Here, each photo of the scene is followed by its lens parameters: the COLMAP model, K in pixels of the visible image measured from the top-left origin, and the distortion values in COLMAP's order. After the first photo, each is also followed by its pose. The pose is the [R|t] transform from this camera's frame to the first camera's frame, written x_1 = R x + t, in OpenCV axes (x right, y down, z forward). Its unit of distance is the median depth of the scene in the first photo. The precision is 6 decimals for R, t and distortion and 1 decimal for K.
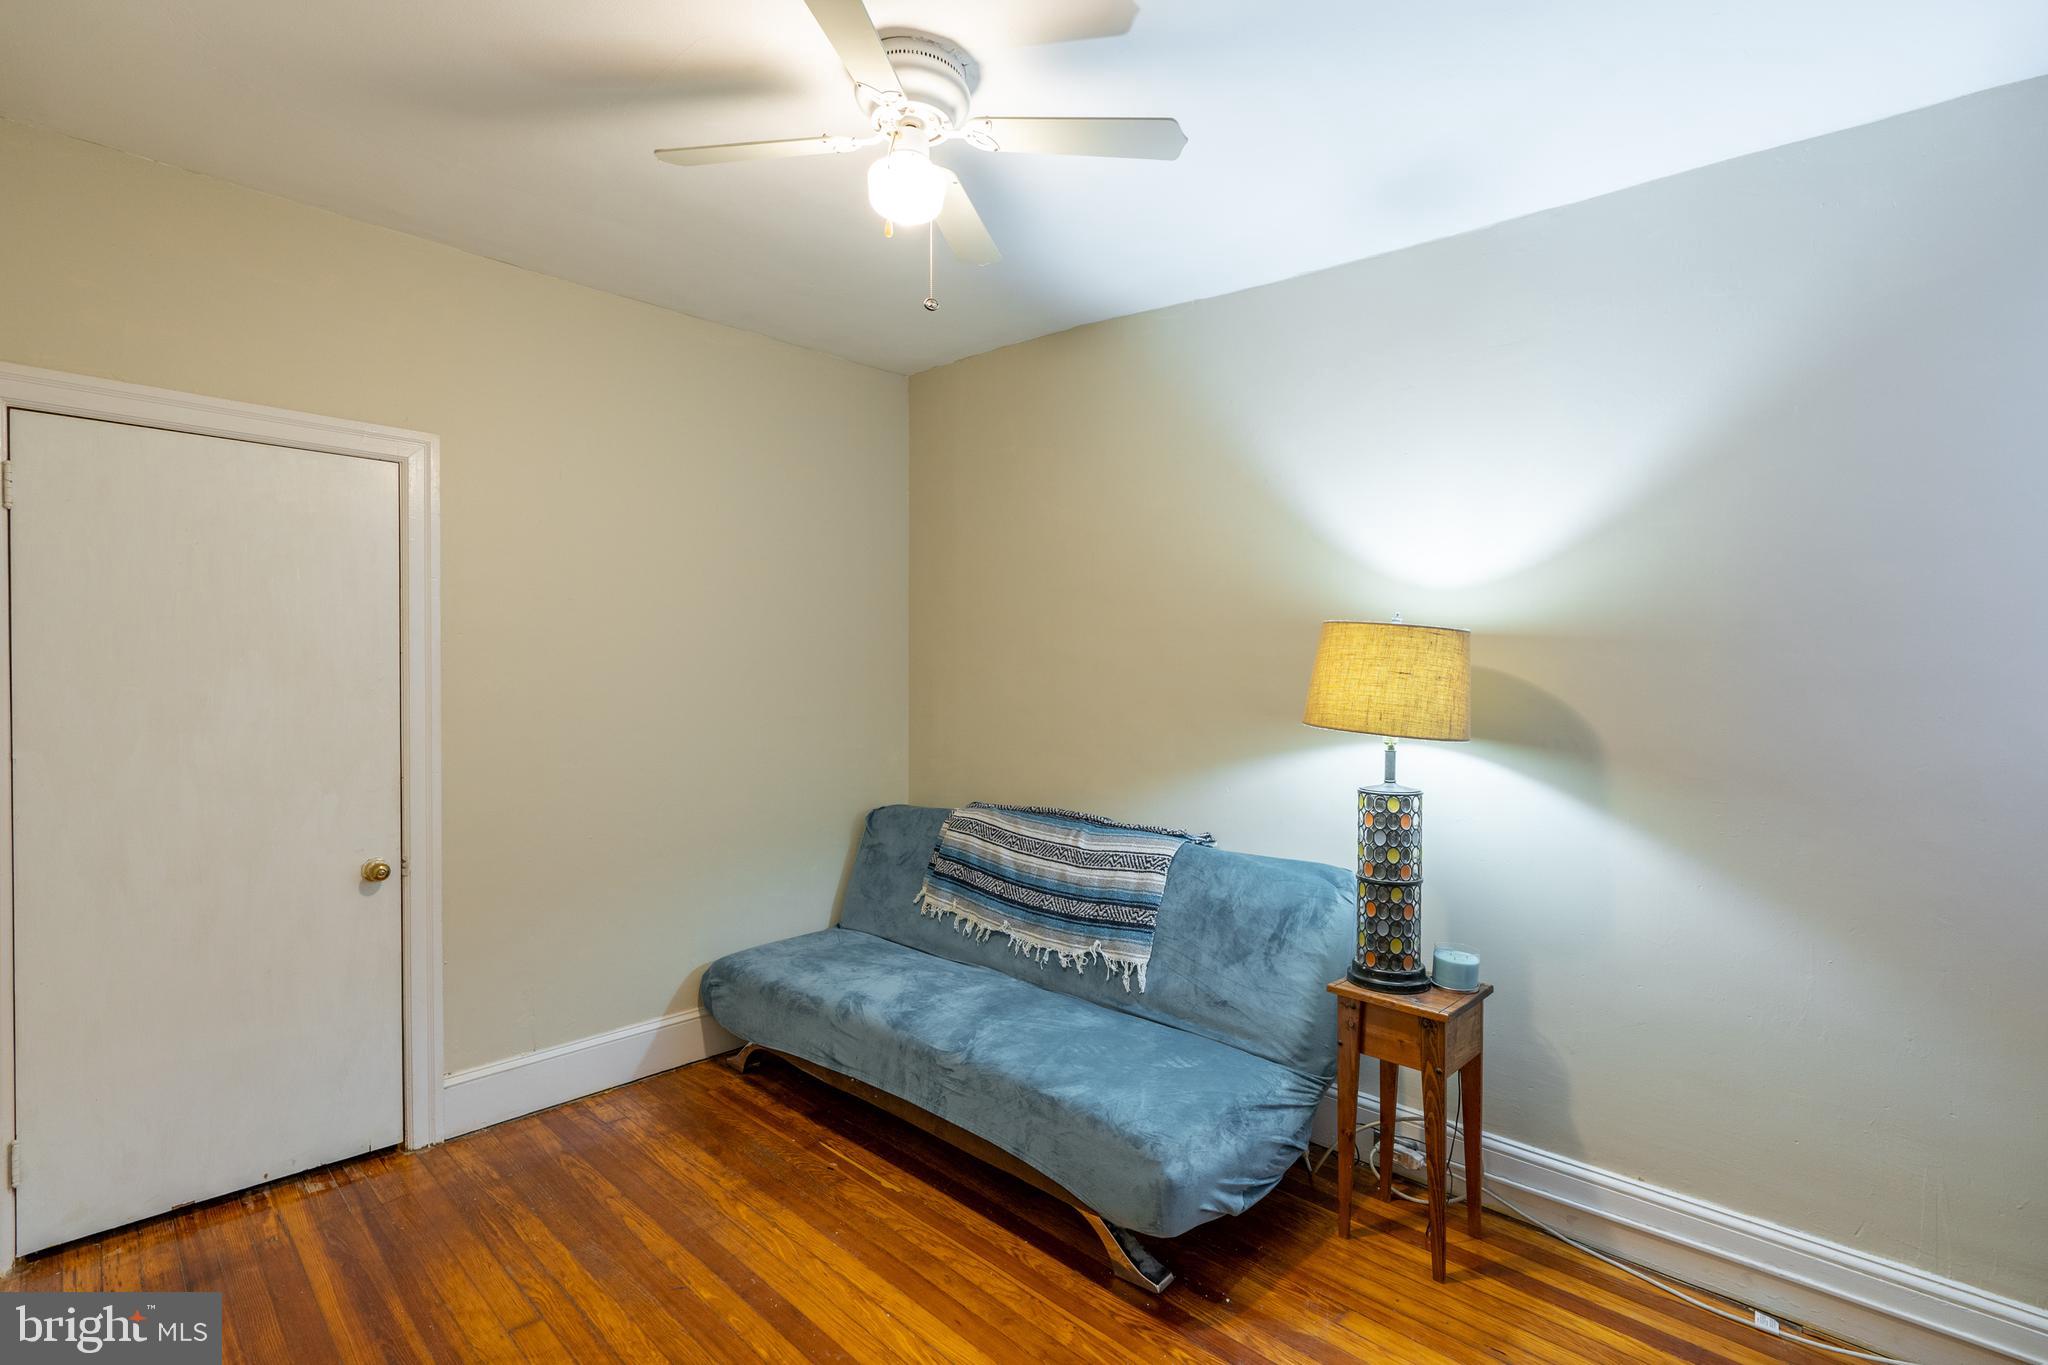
lens RADIAL K [[921.9, 0, 1024.0], [0, 921.9, 679.8], [0, 0, 1]] dist [-0.006189, 0.001802]
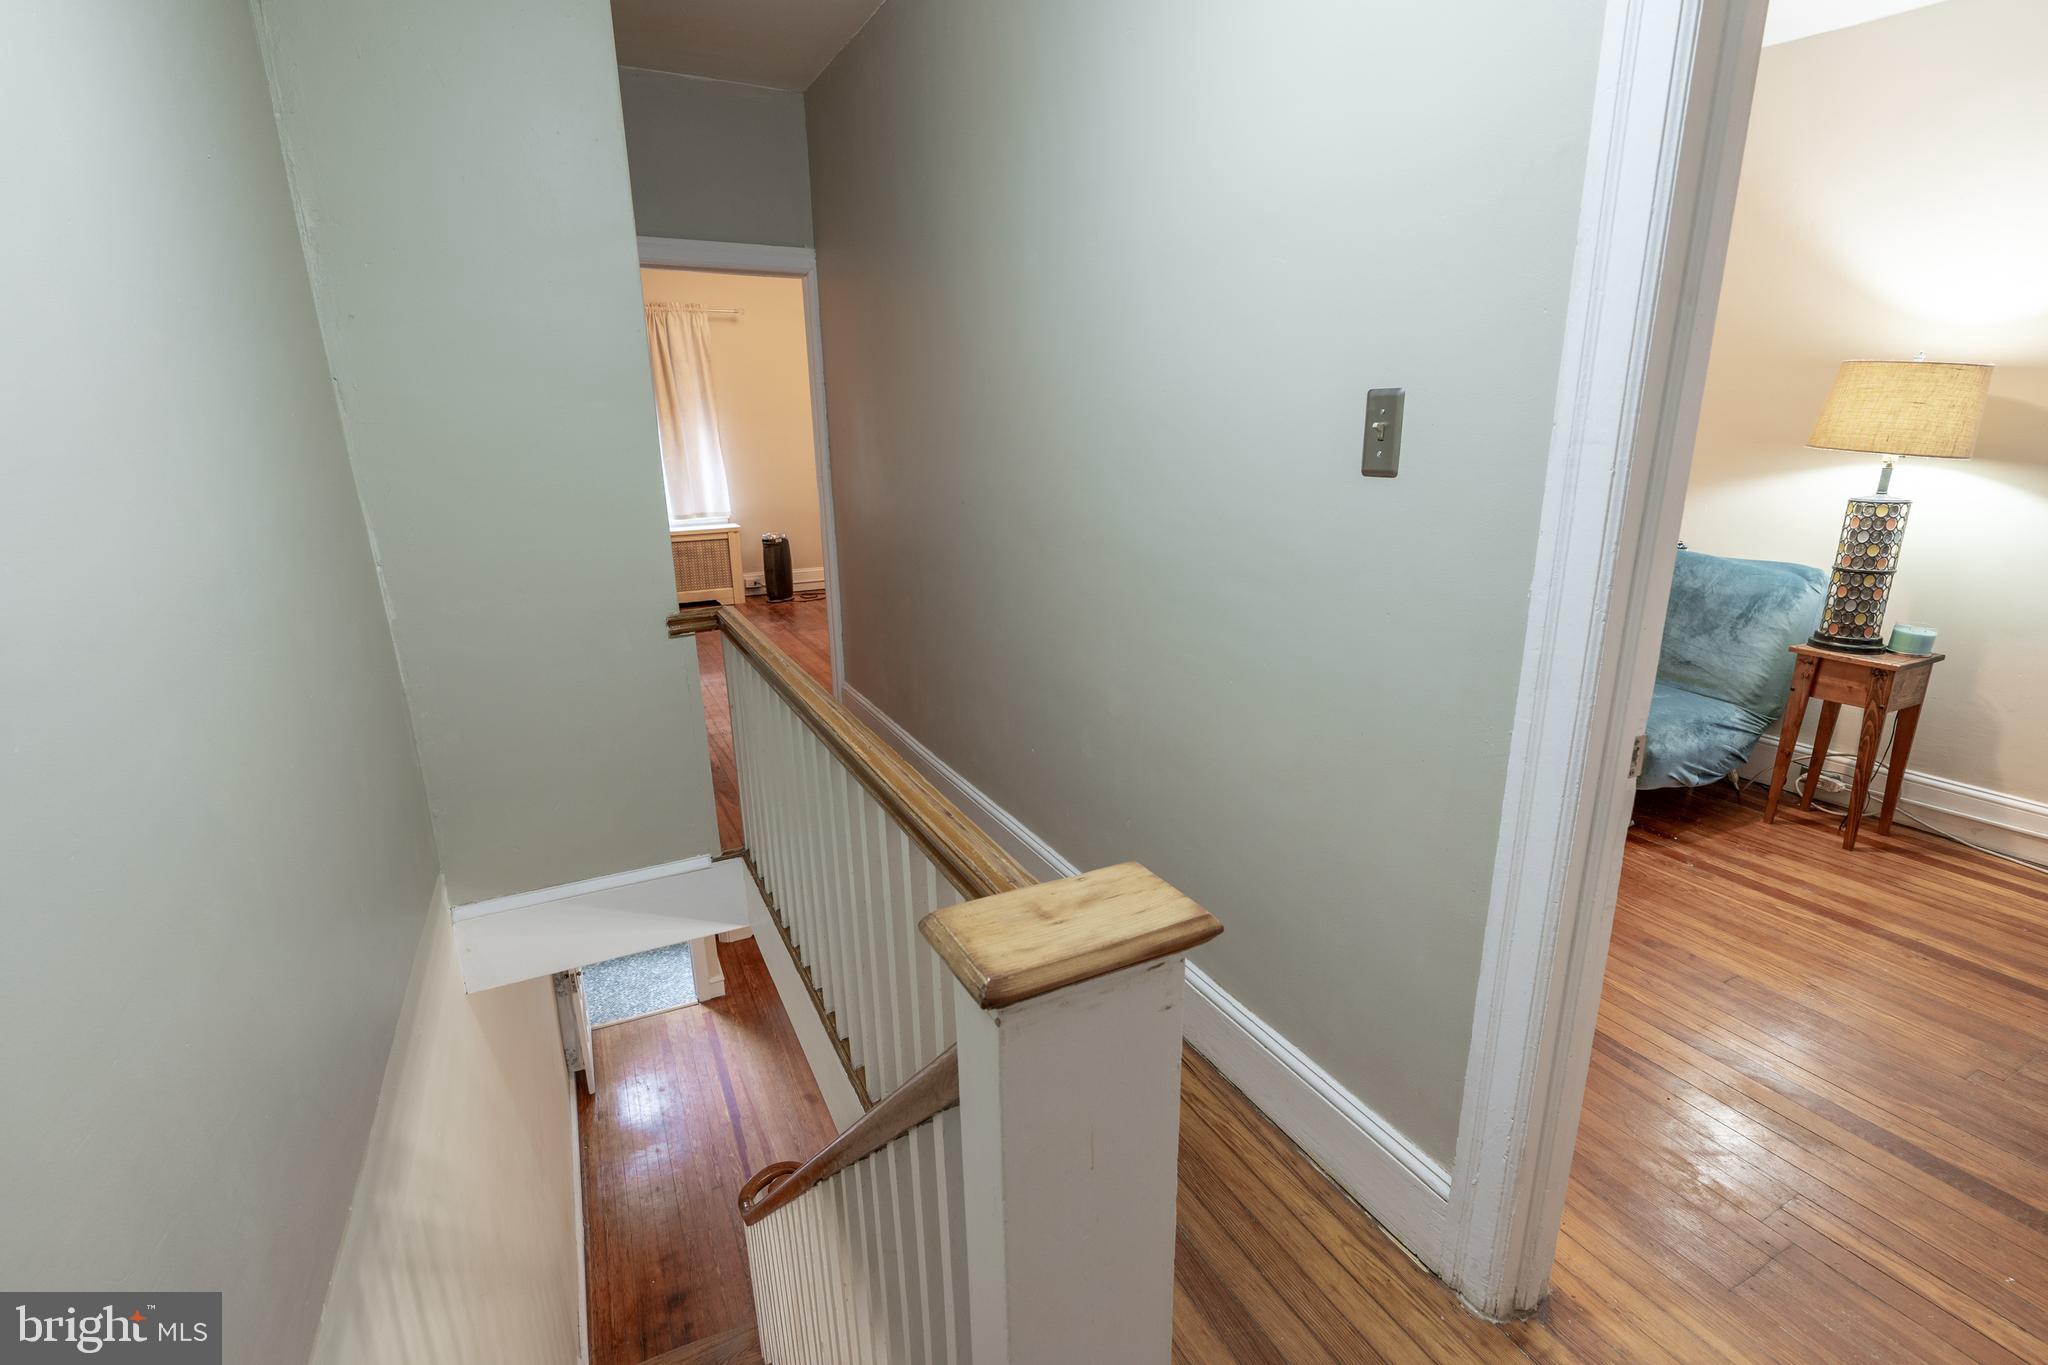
lens RADIAL K [[921.9, 0, 1024.0], [0, 921.9, 679.8], [0, 0, 1]] dist [-0.006189, 0.001802]
pose [[0.945651, 0.068801, -0.317820, -0.298008], [0.019142, 0.963889, 0.265615, 0.000833], [0.324618, -0.257263, 0.910186, -0.595321]]
